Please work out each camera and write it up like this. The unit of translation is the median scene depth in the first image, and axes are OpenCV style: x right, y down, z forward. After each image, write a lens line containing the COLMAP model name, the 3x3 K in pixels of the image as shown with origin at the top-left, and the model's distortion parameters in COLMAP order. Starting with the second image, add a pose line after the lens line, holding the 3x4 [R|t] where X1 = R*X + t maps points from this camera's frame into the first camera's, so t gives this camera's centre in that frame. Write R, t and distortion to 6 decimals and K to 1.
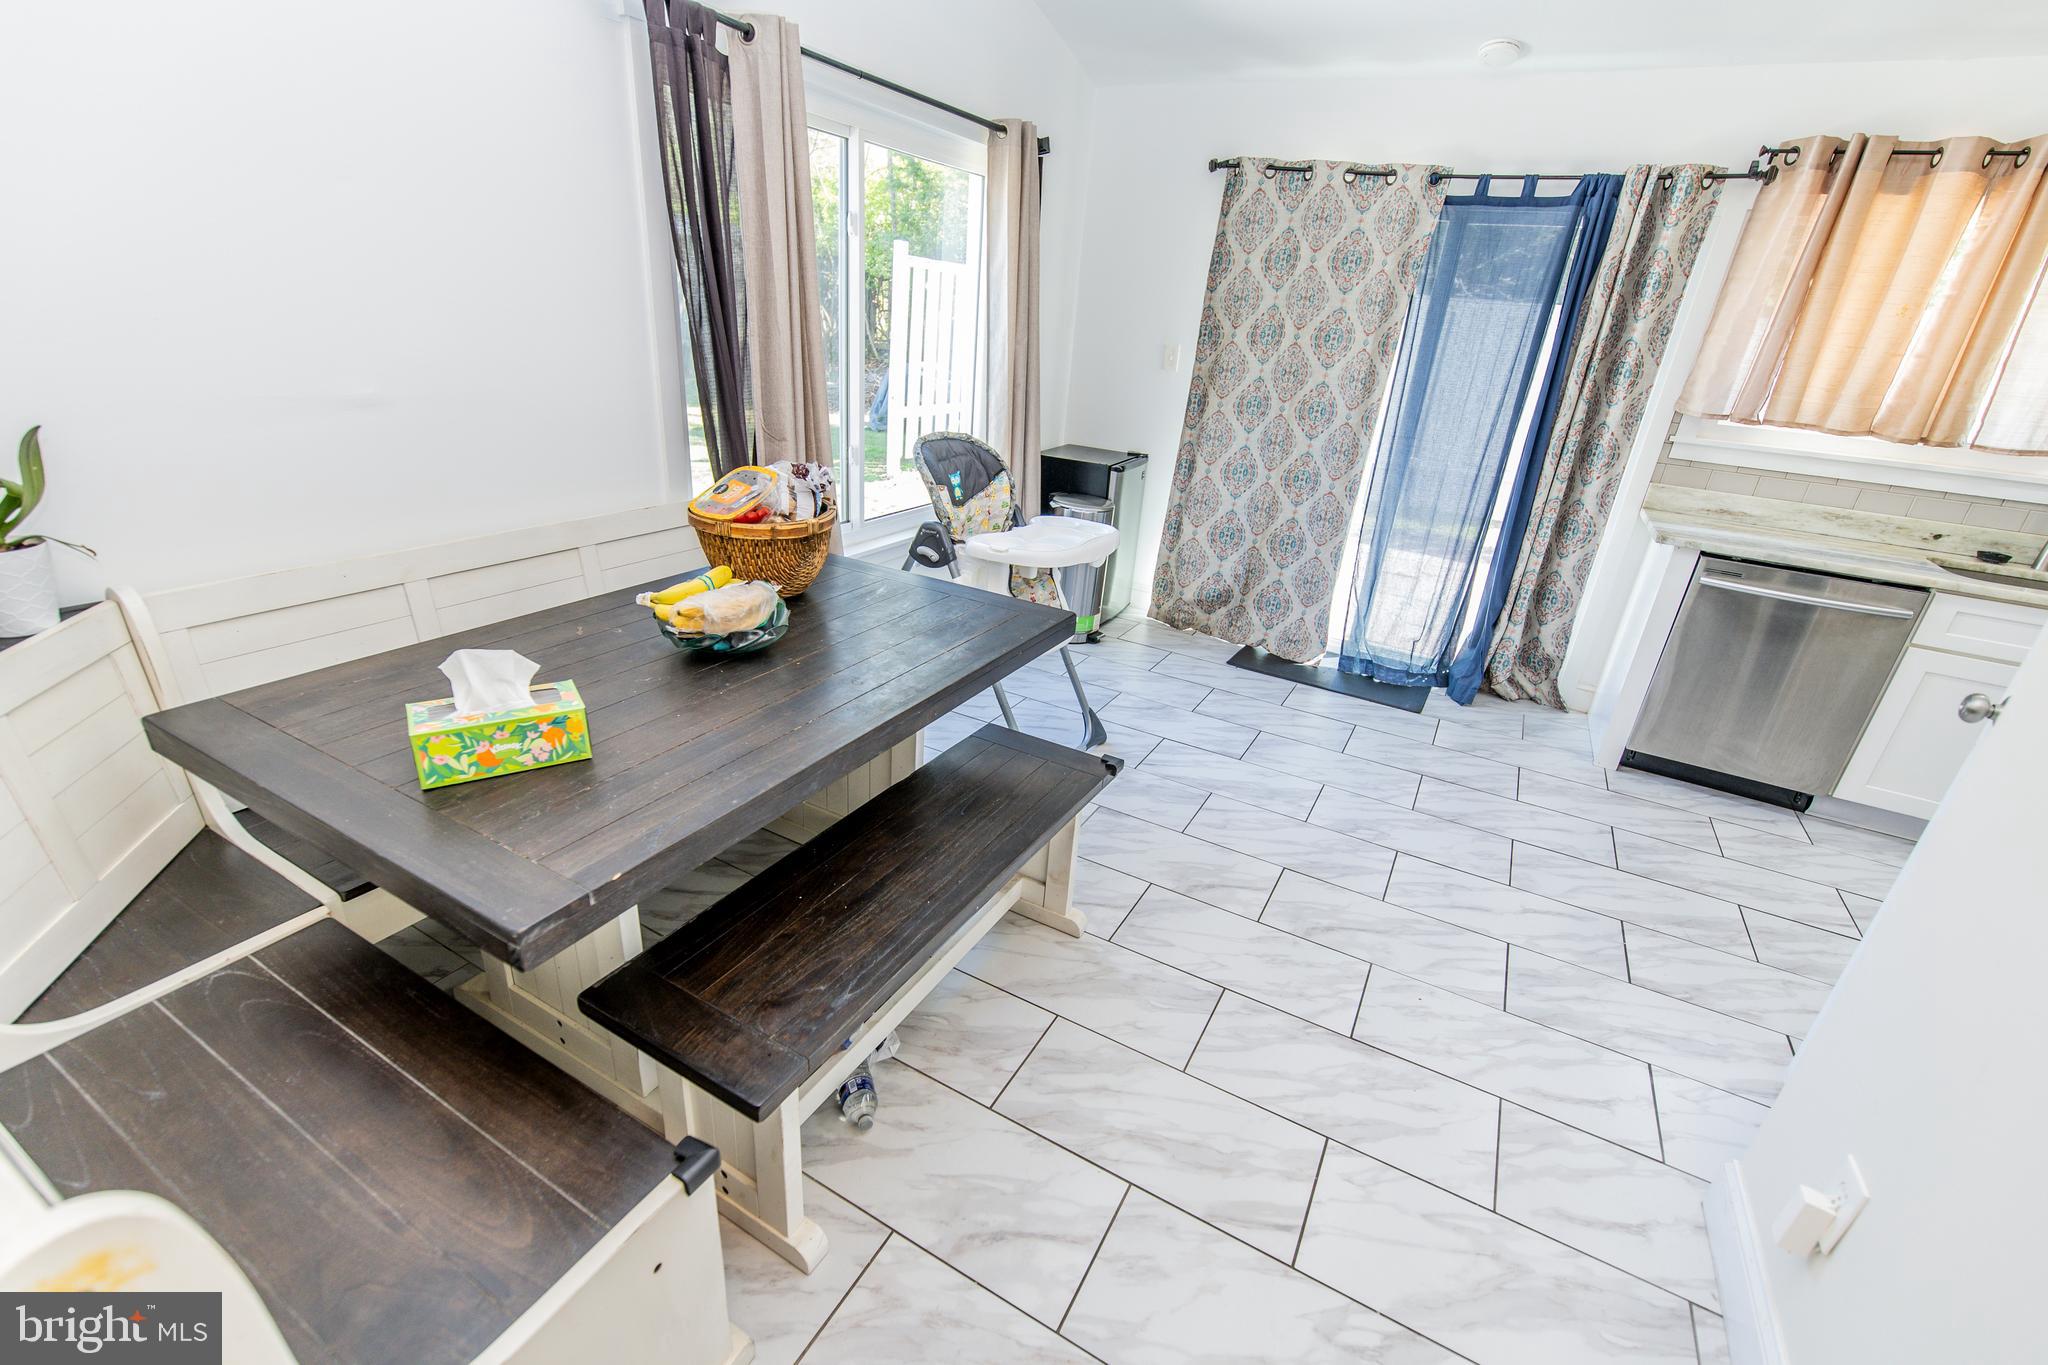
lens RADIAL K [[875.0, 0, 1030.0], [0, 875.0, 689.1], [0, 0, 1]] dist [-0.000619, -0.000430]
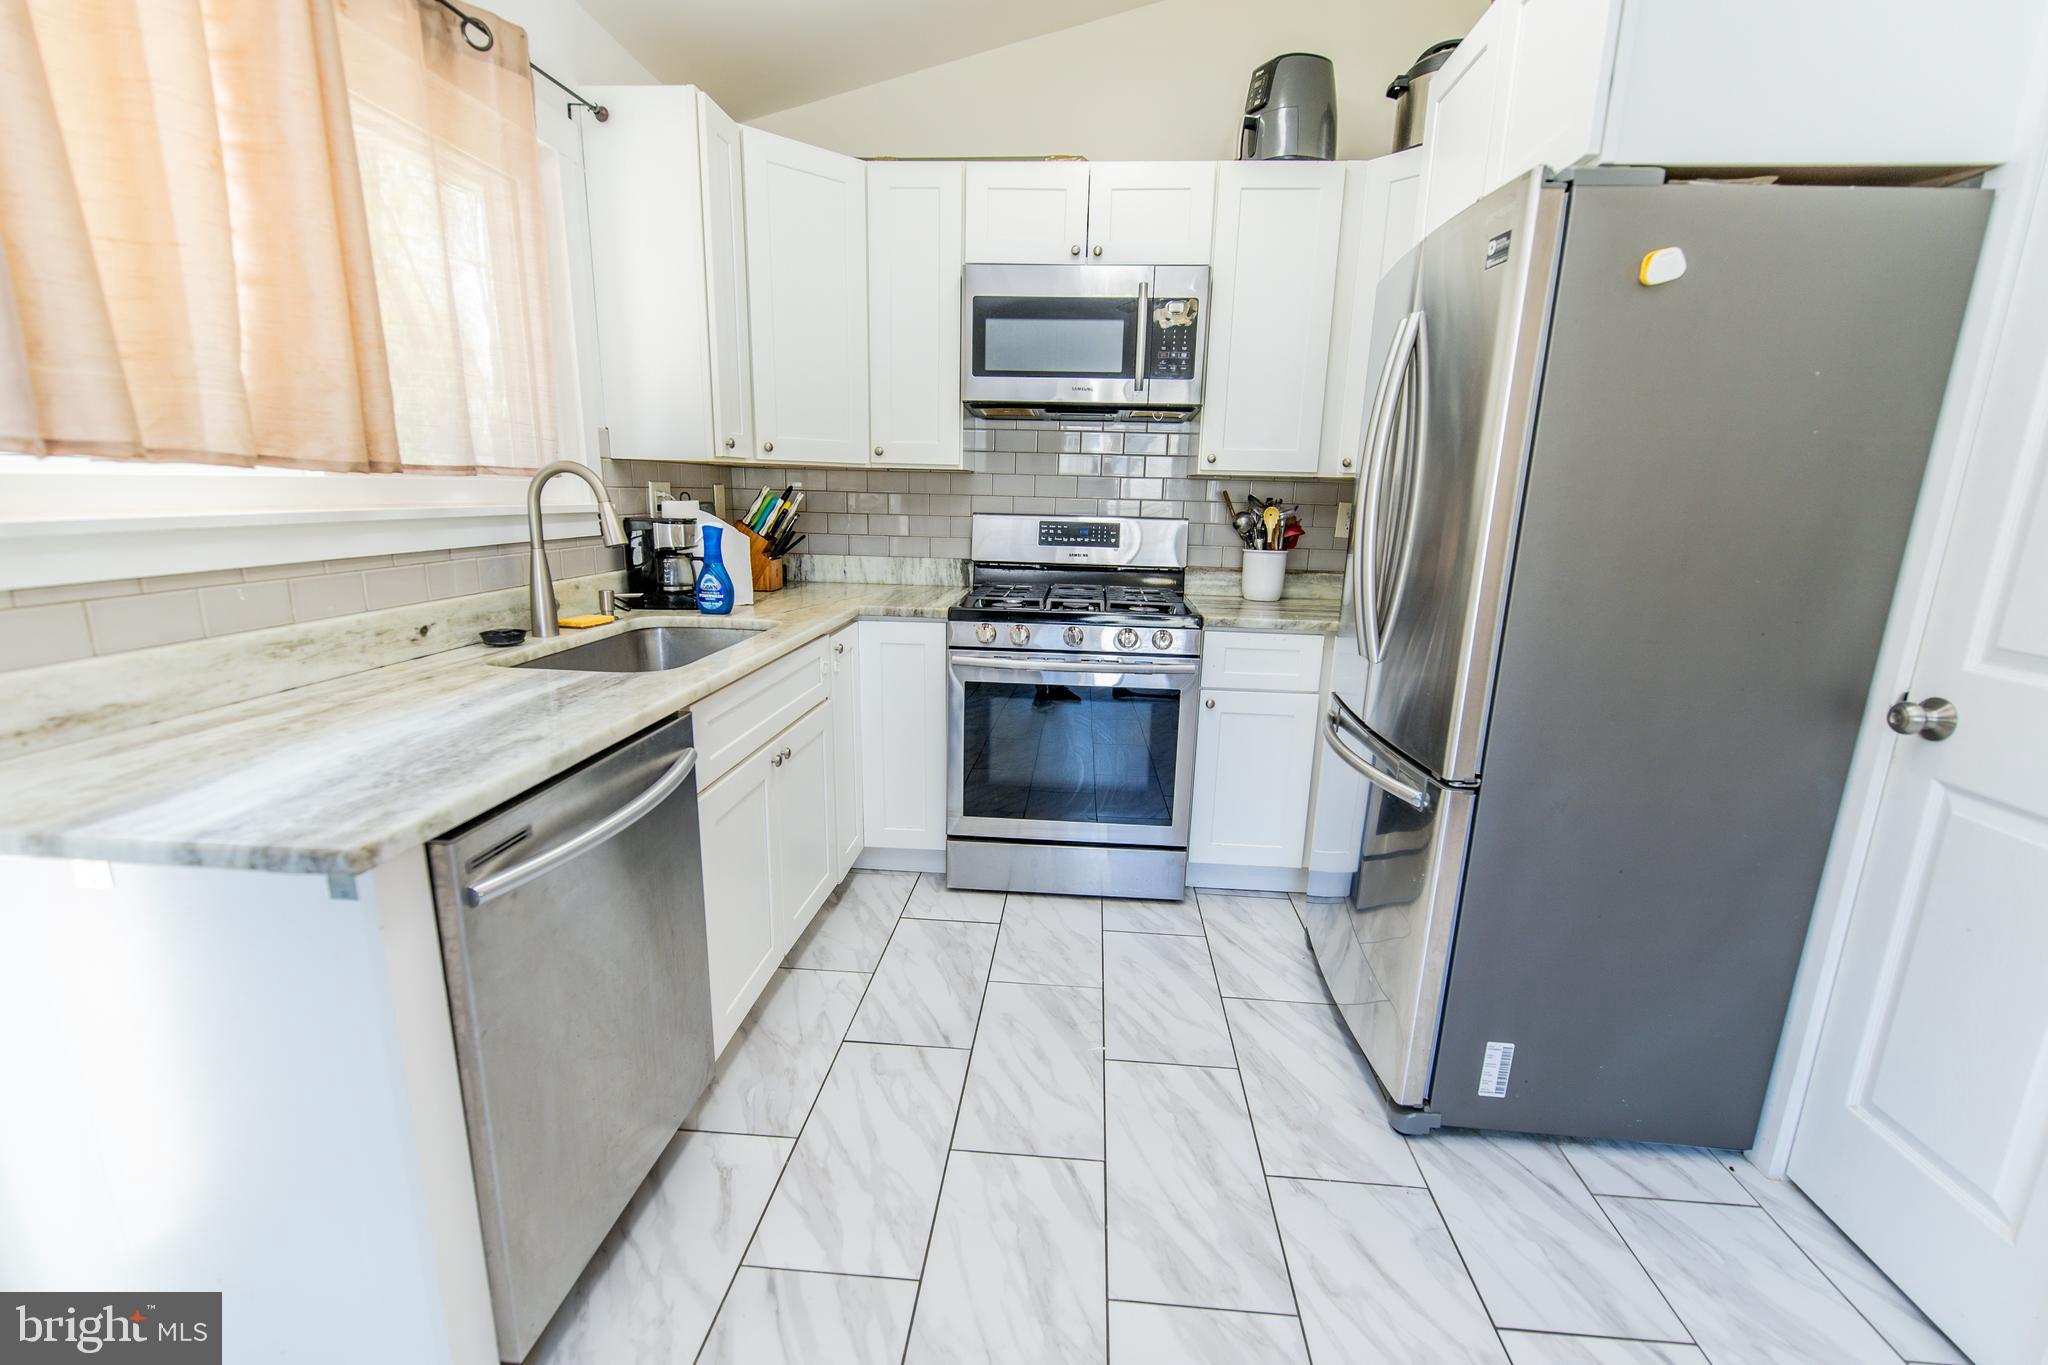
lens RADIAL K [[875.2, 0, 1025.6], [0, 875.2, 693.6], [0, 0, 1]] dist [-0.000827, -0.000494]
pose [[-0.413252, -0.289566, 0.863351, 0.393582], [0.314298, 0.844476, 0.433678, -0.263472], [-0.854657, 0.450568, -0.257971, 0.841646]]
